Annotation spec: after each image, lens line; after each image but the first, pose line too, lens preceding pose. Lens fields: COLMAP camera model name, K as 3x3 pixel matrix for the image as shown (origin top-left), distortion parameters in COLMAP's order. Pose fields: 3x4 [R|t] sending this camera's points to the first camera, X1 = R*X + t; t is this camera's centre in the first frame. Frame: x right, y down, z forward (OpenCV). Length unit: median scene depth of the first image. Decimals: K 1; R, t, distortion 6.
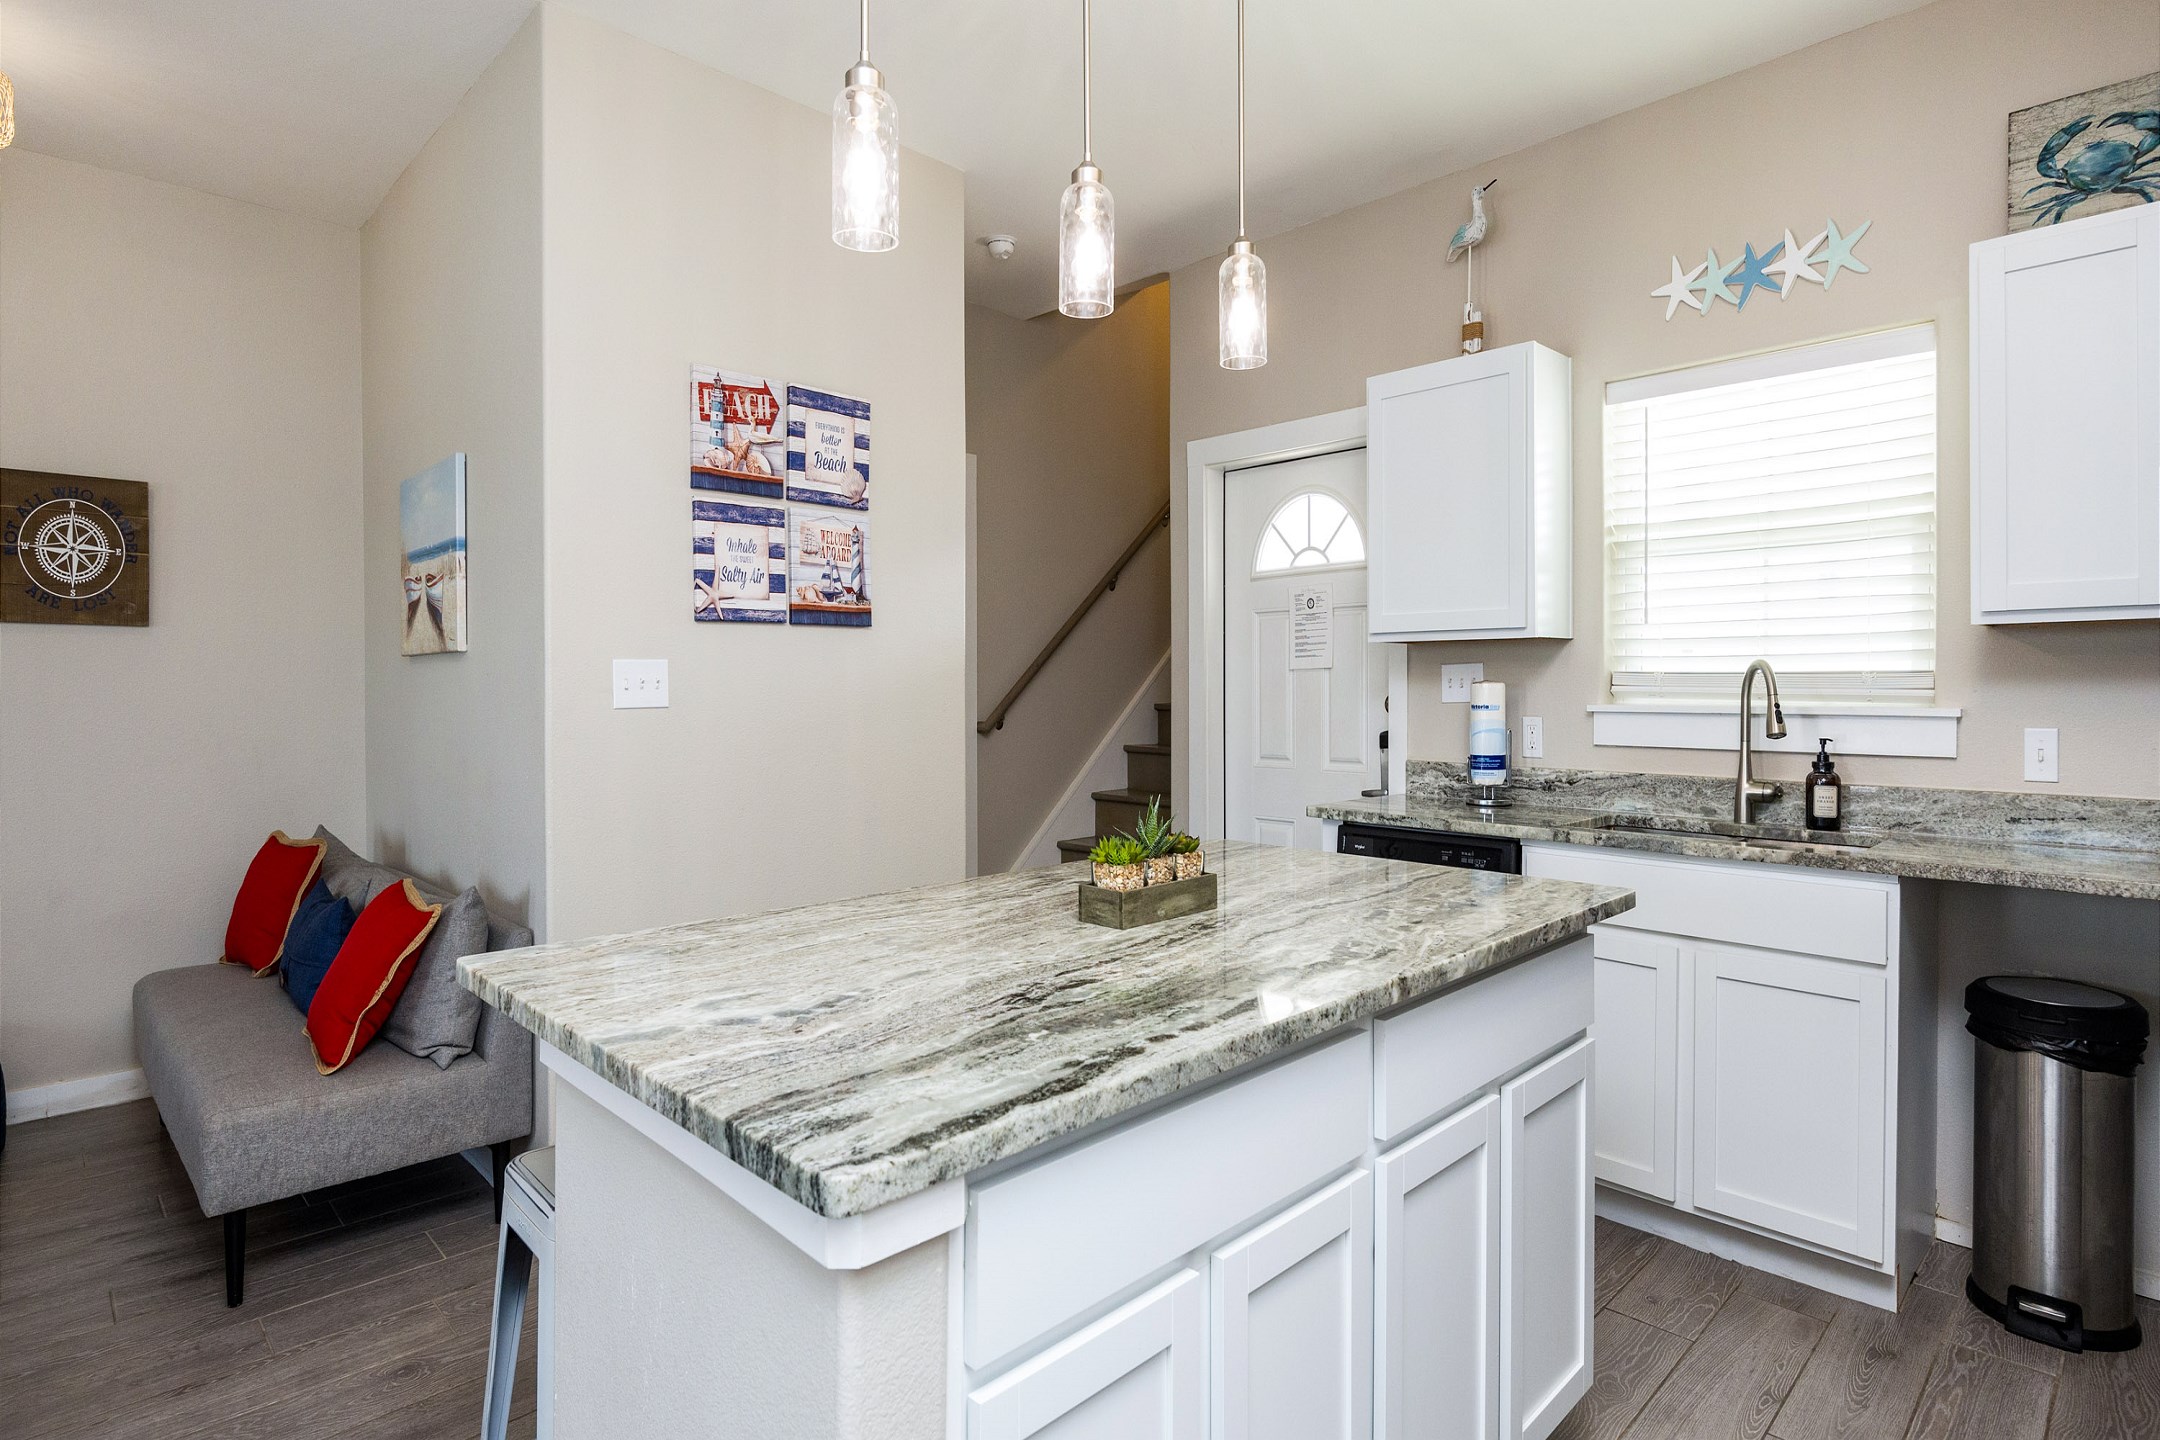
lens RADIAL K [[1123.7, 0, 1078.1], [0, 1123.7, 701.9], [0, 0, 1]] dist [-0.001358, -0.001468]
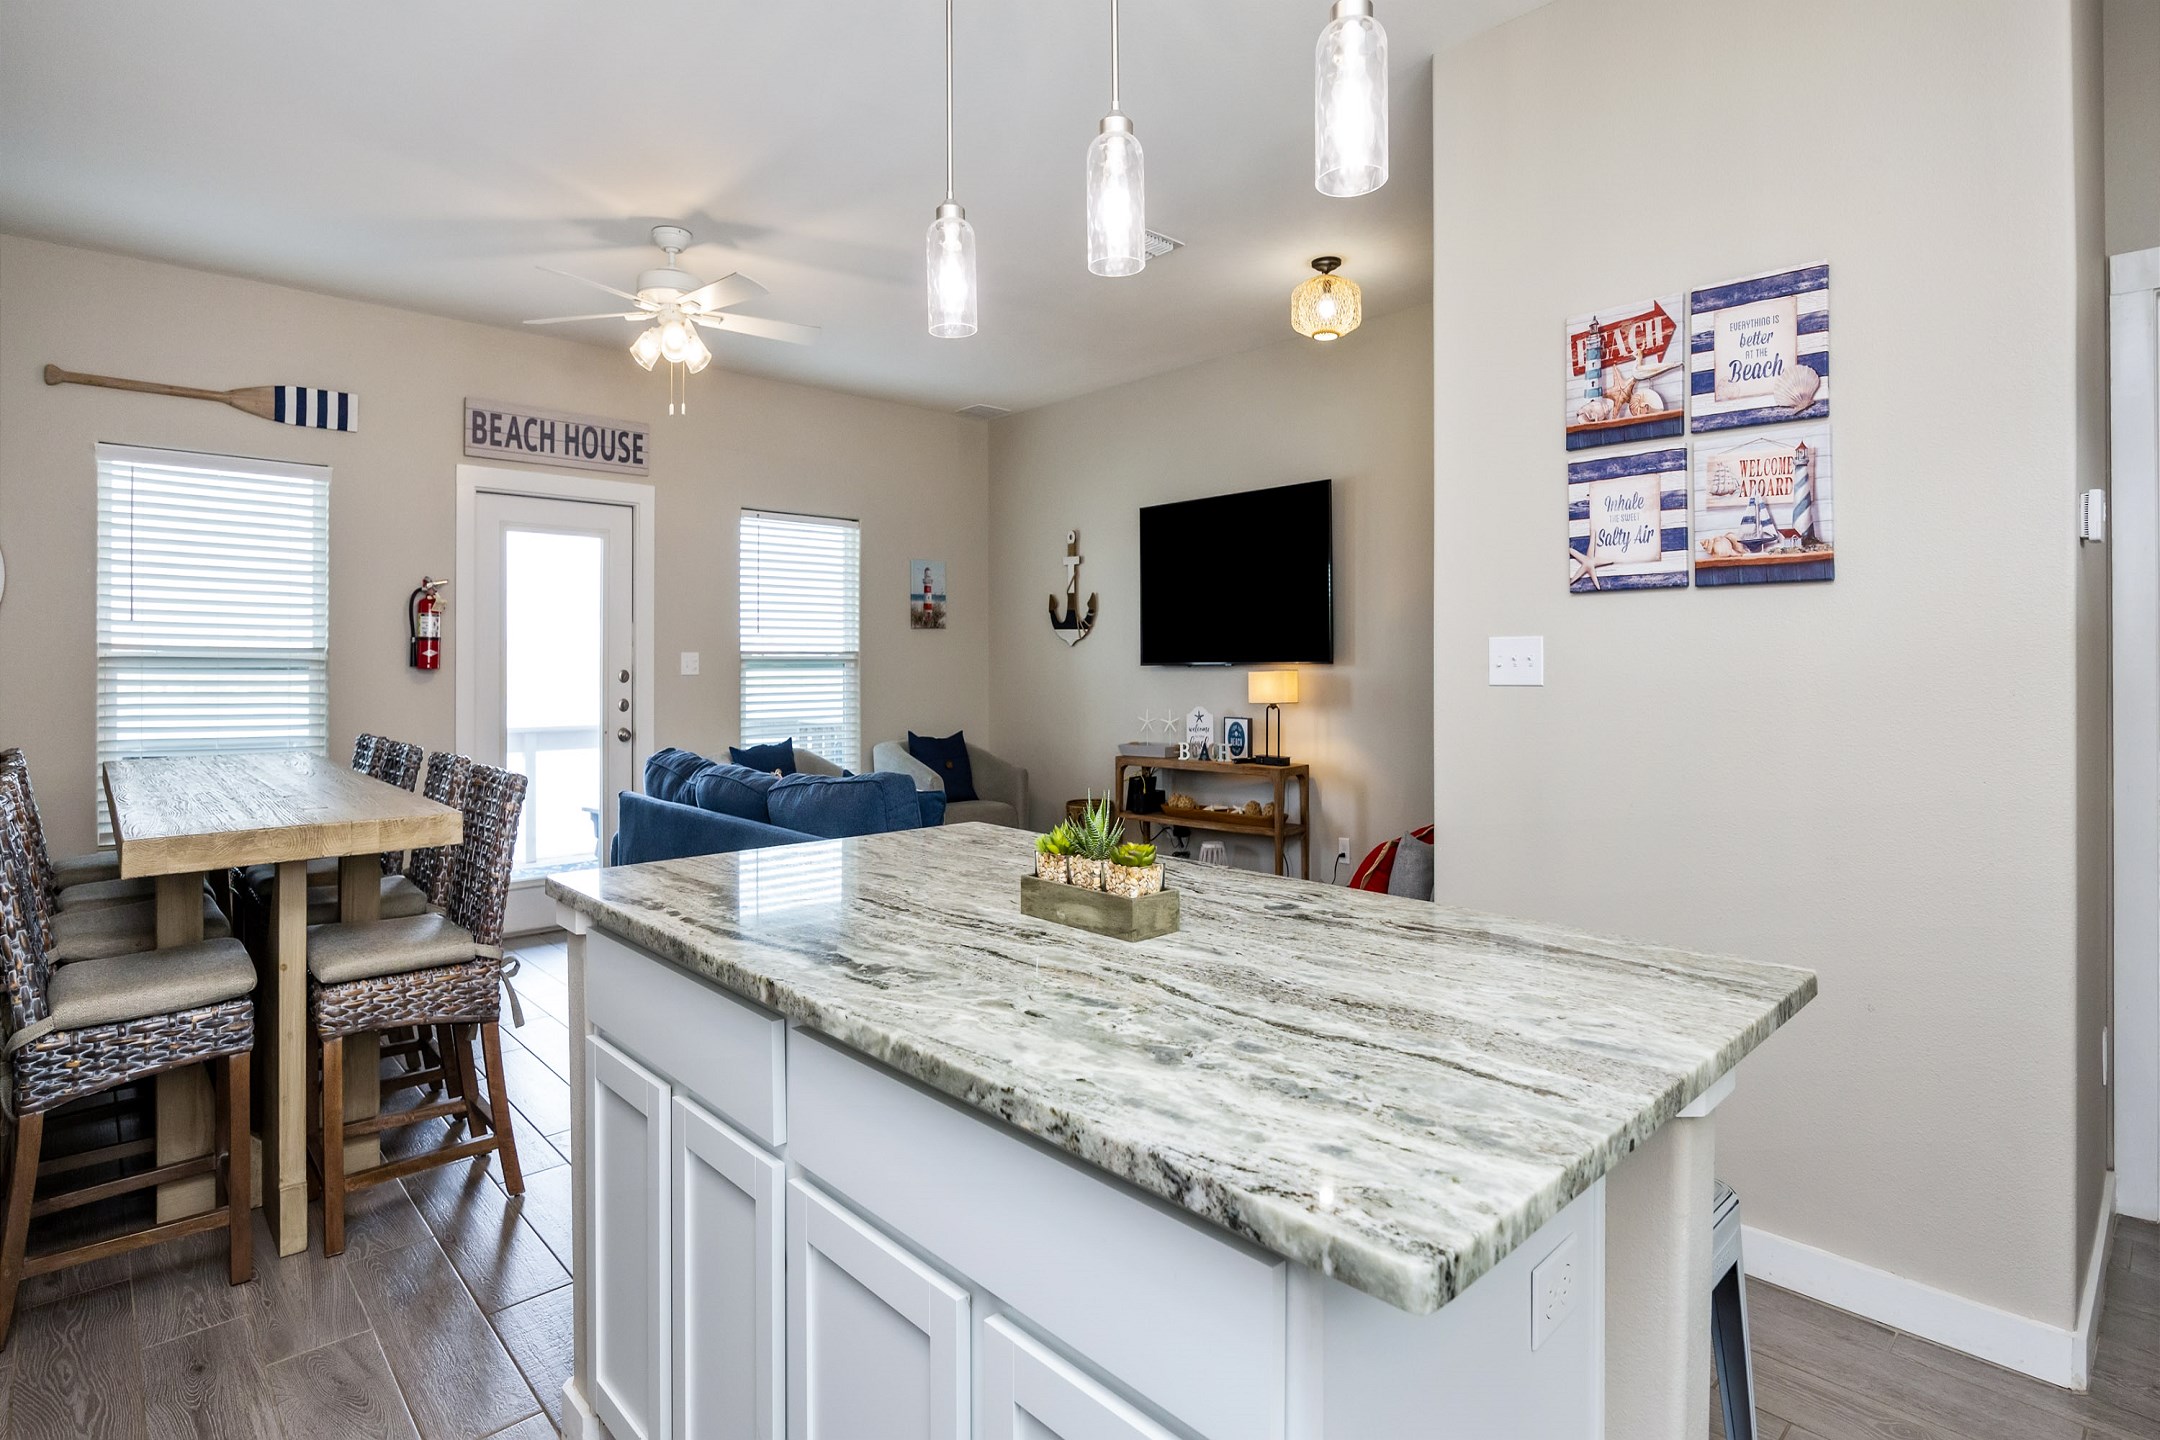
lens RADIAL K [[1070.1, 0, 1044.9], [0, 1070.1, 665.4], [0, 0, 1]] dist [-0.020652, -0.000321]
pose [[-0.036734, 0.005158, -0.999312, 0.525869], [-0.016462, 0.999848, 0.005766, -0.010187], [0.999189, 0.016662, -0.036643, 0.570645]]
